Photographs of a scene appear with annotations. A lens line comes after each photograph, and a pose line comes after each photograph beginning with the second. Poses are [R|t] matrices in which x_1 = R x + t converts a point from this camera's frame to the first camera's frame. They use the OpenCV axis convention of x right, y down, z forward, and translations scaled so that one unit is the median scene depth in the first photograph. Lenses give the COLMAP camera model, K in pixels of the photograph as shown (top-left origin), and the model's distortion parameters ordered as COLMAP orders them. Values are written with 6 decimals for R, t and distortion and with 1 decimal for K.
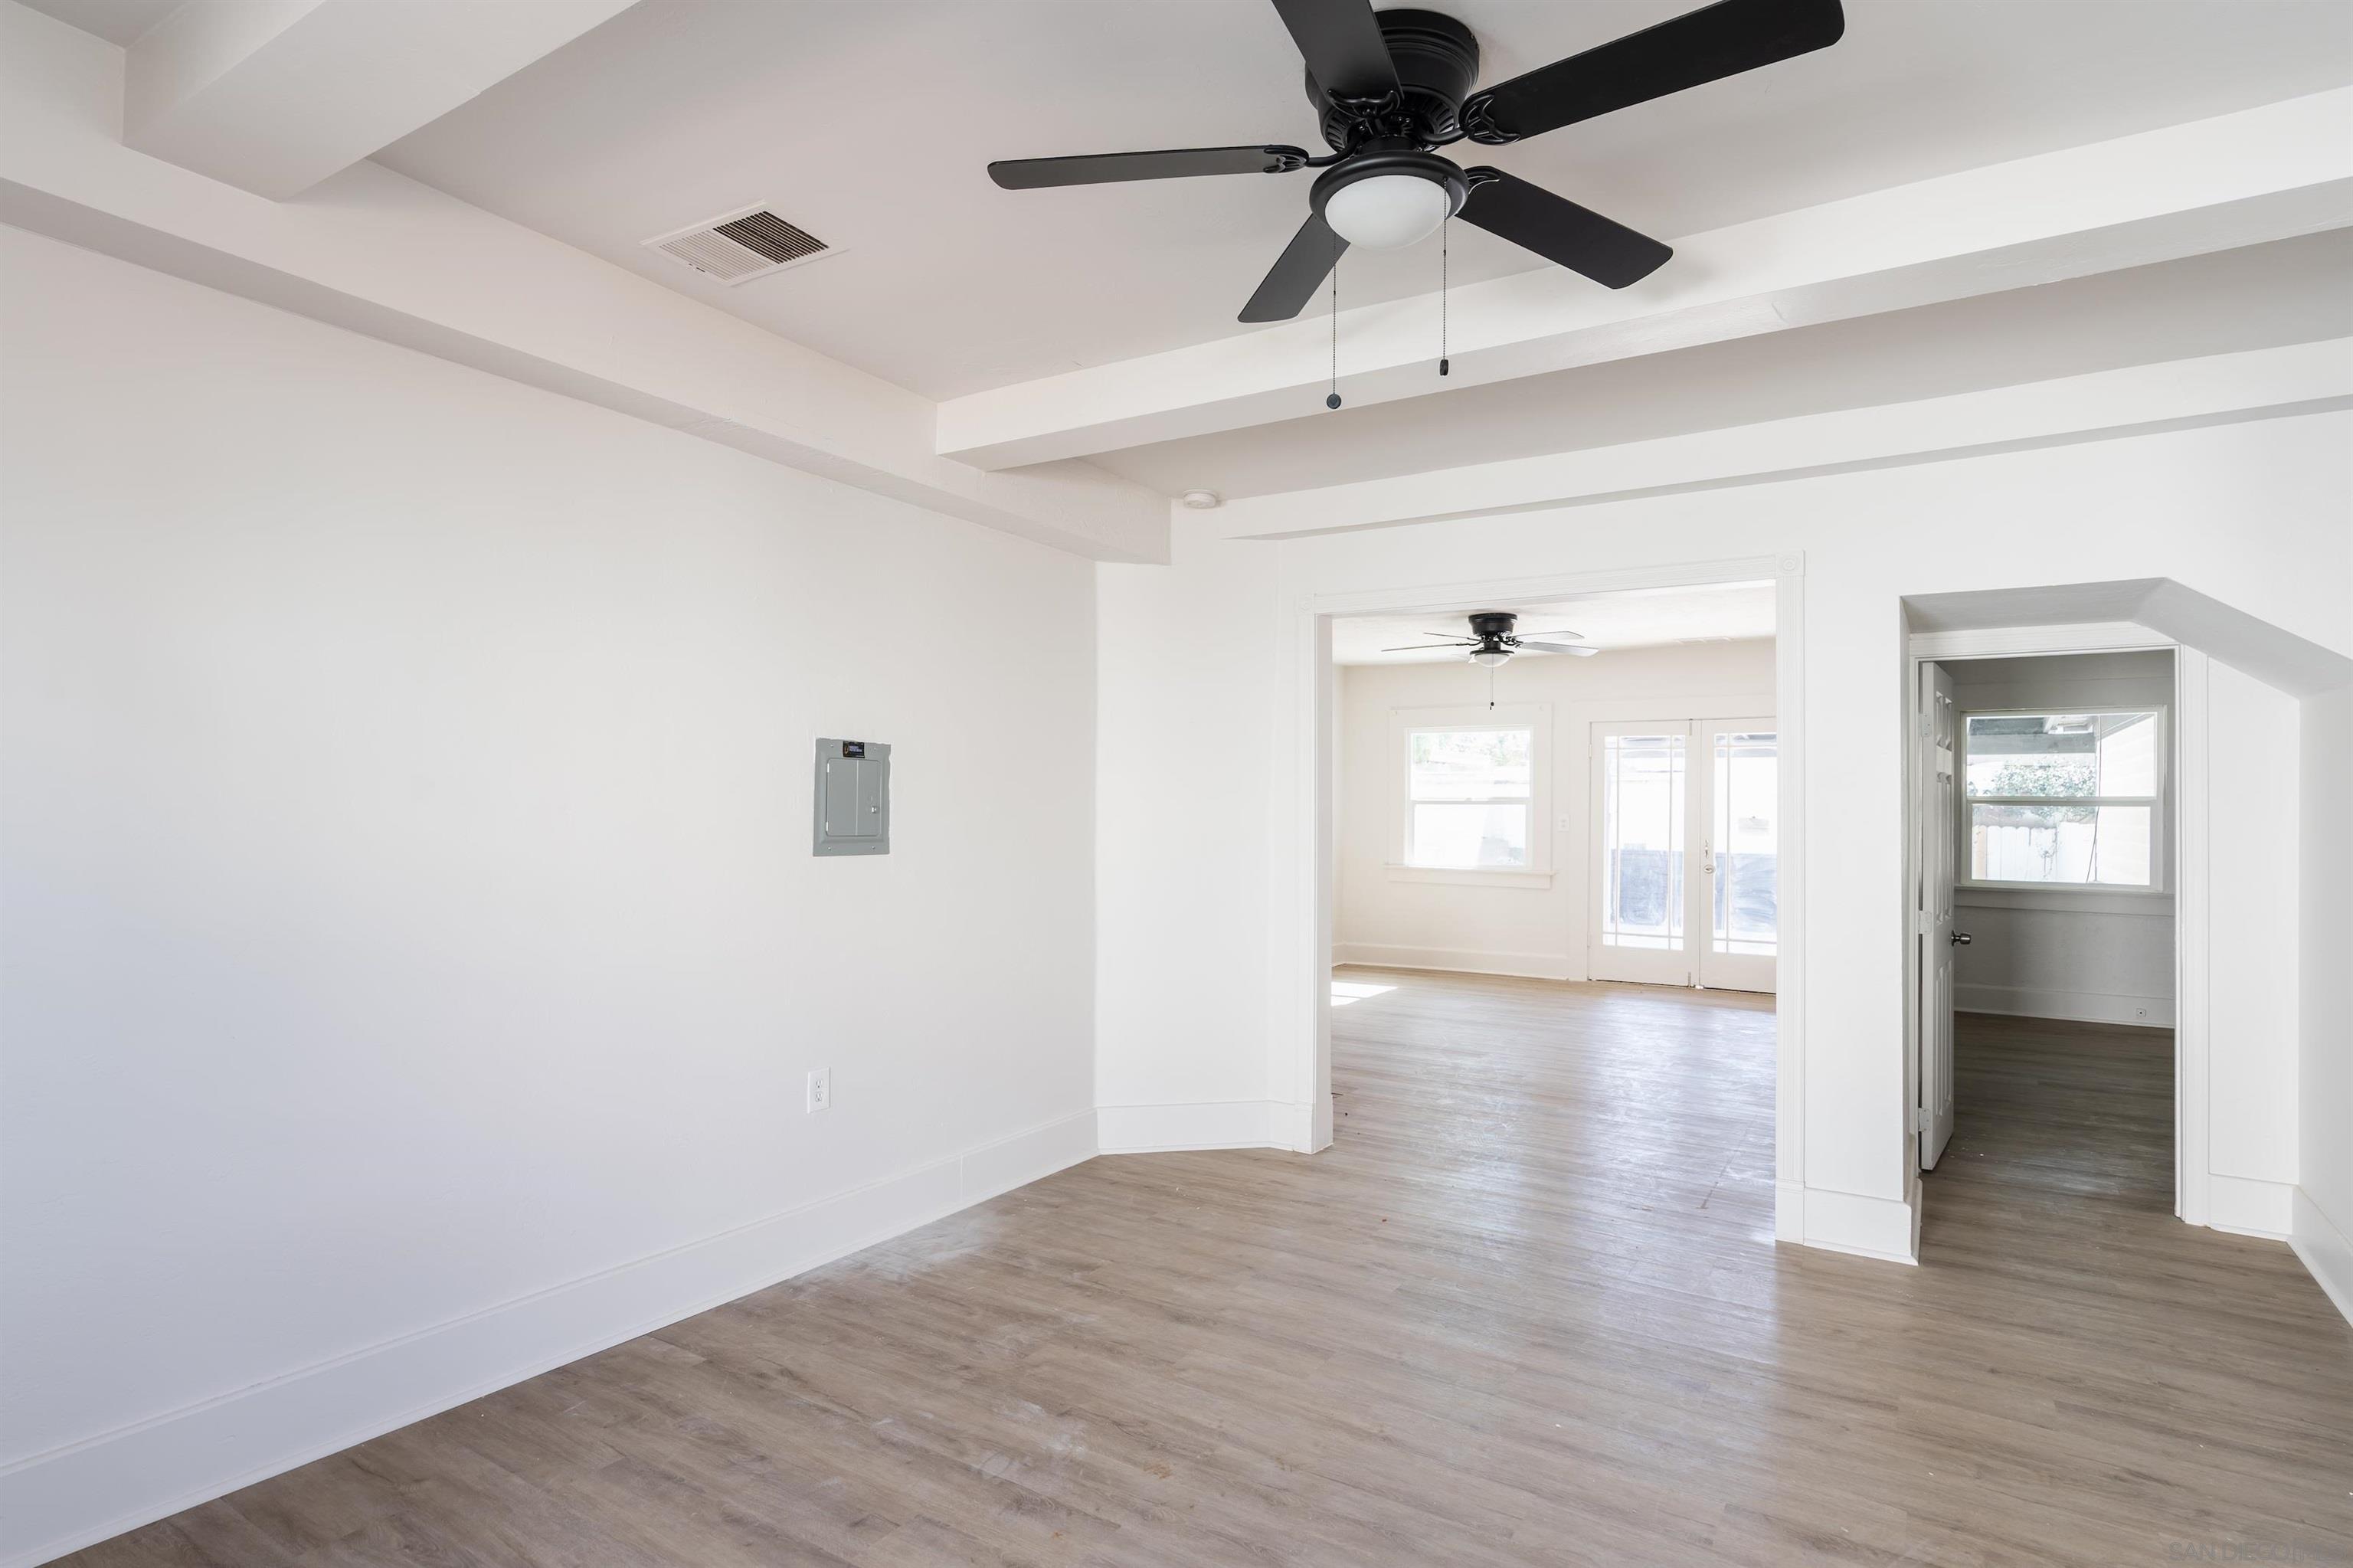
lens RADIAL K [[1213.6, 0, 1165.9], [0, 1213.6, 775.1], [0, 0, 1]] dist [-0.002185, 0.004568]
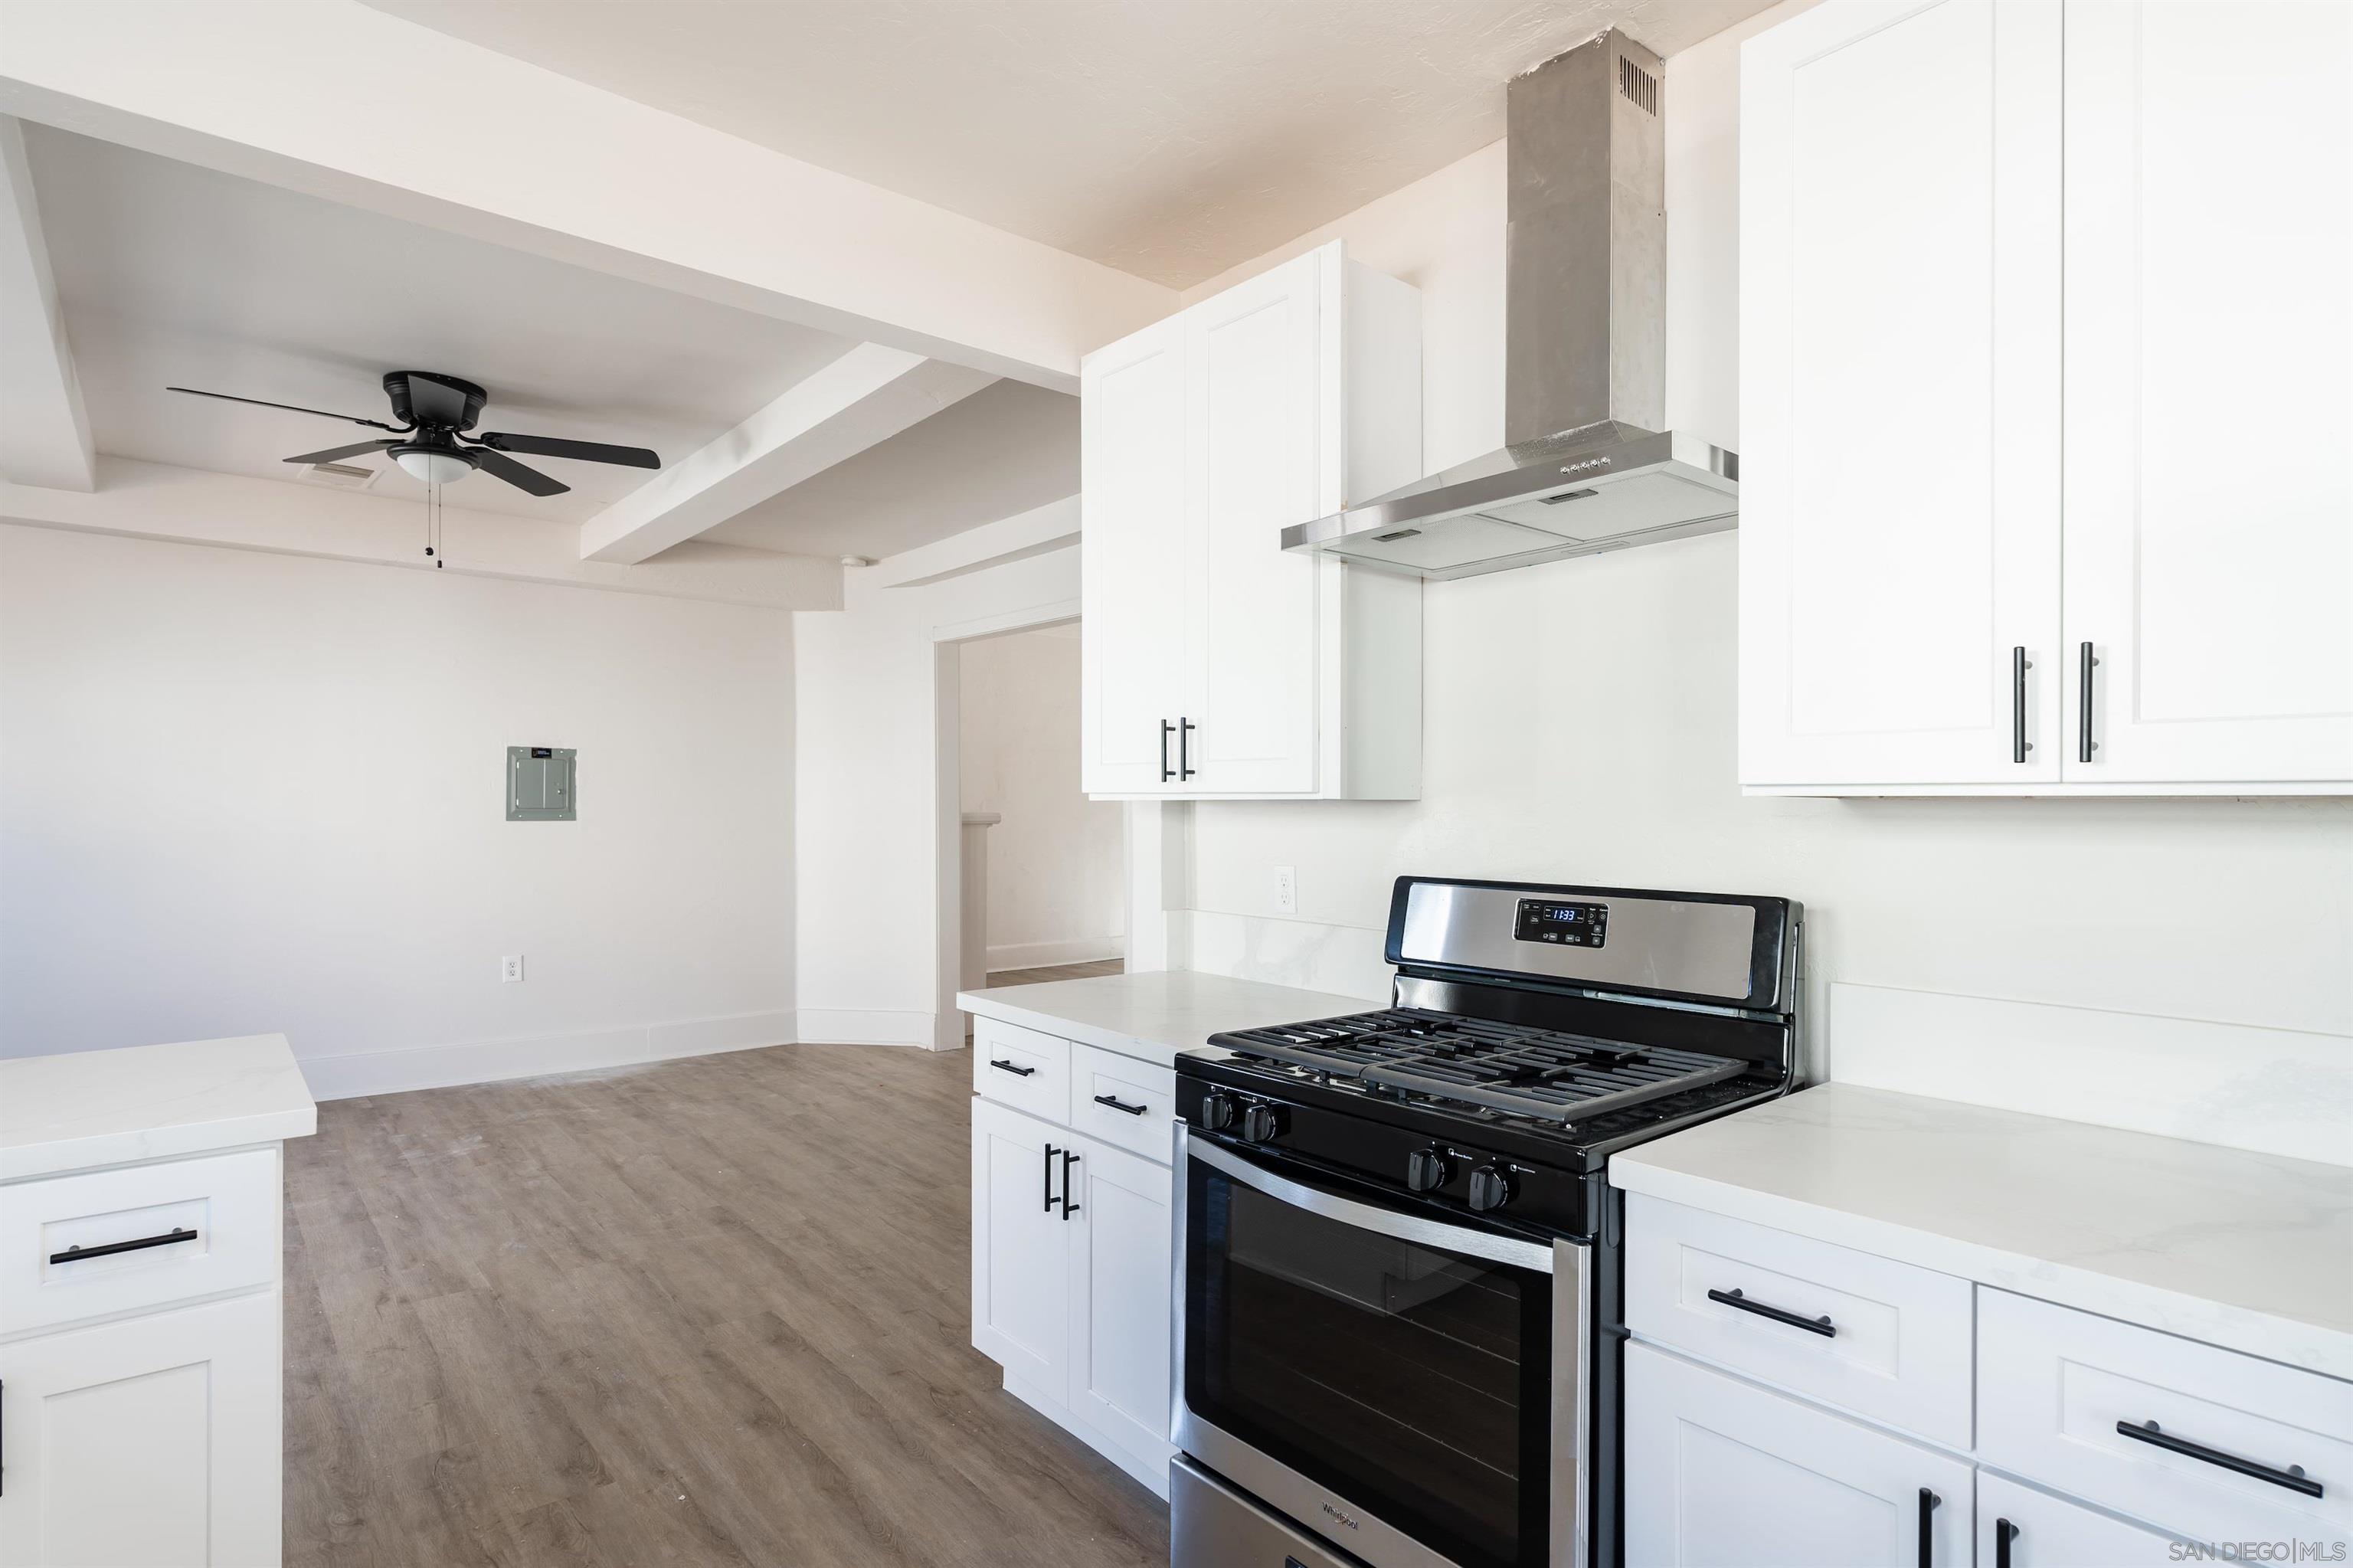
lens RADIAL K [[1213.6, 0, 1156.4], [0, 1213.6, 805.1], [0, 0, 1]] dist [-0.002185, 0.004568]
pose [[0.949502, -0.003825, -0.313738, 0.969388], [0.012016, 0.999635, 0.024178, 0.017170], [0.313531, -0.026727, 0.949202, -0.224346]]
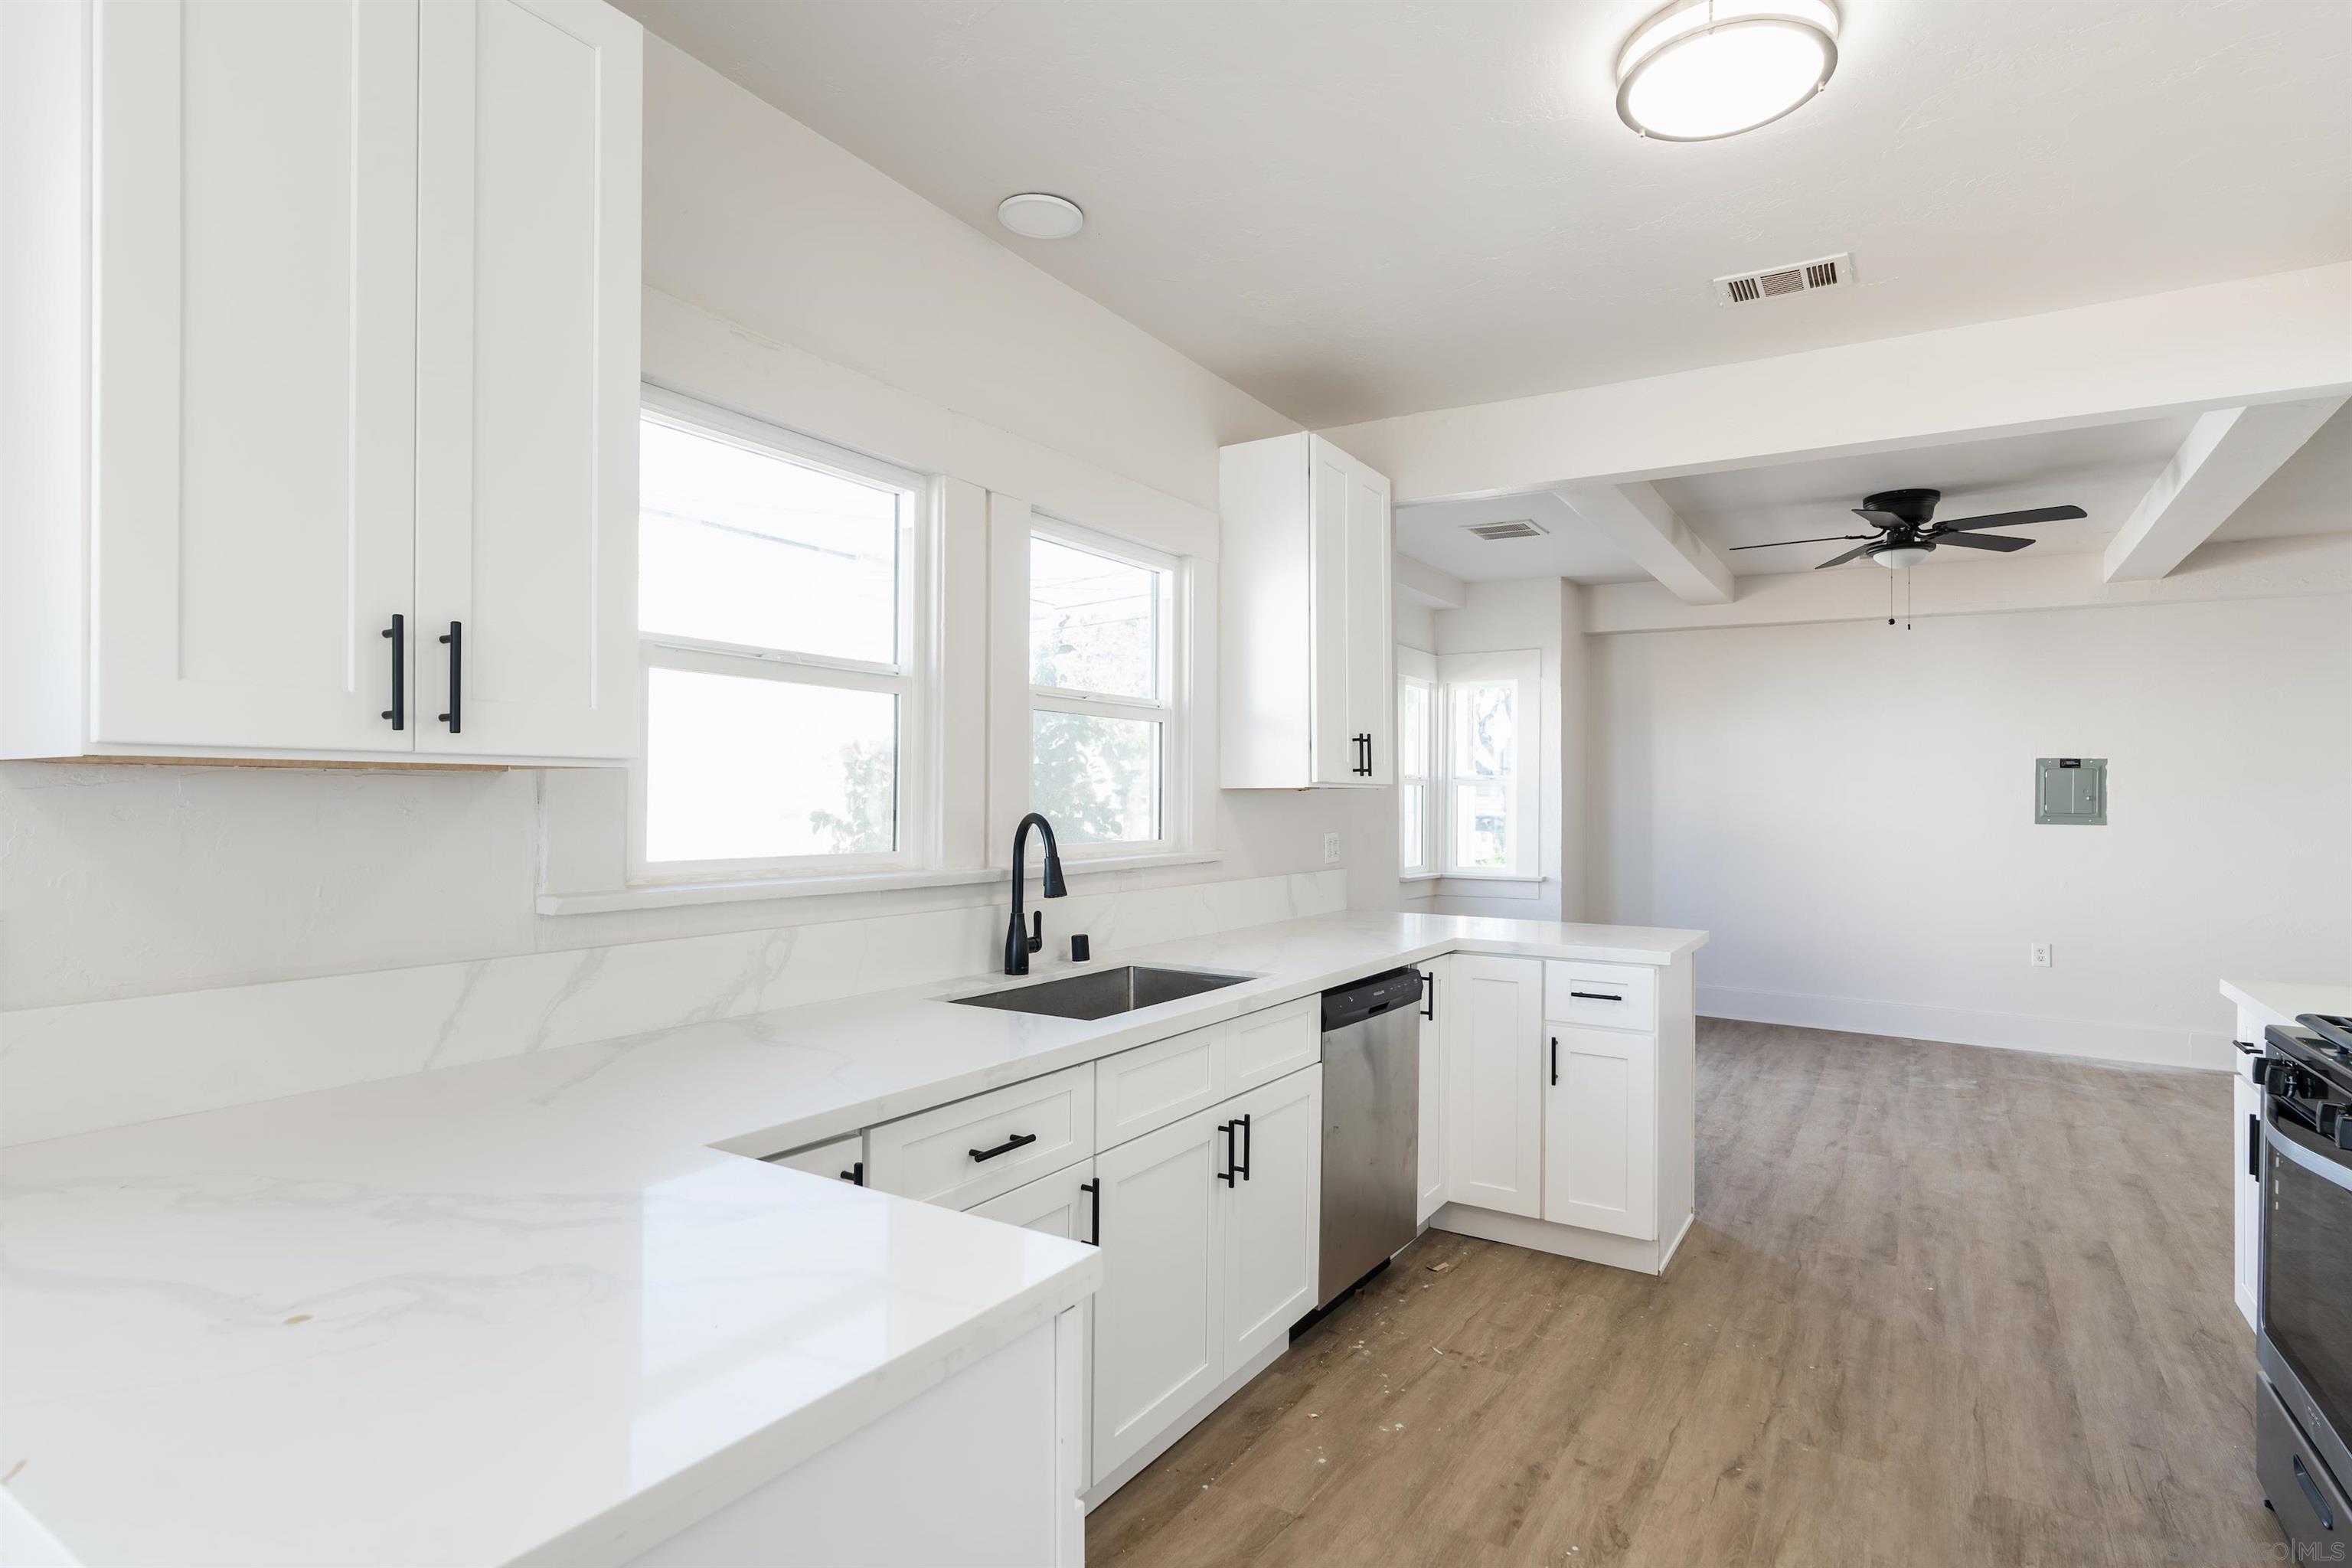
lens RADIAL K [[1213.1, 0, 1191.0], [0, 1213.1, 779.5], [0, 0, 1]] dist [-0.002185, 0.004568]
pose [[0.025866, -0.020708, -0.999451, 1.411005], [0.014639, 0.999686, -0.020334, 0.018871], [0.999558, -0.014105, 0.026161, -0.280479]]
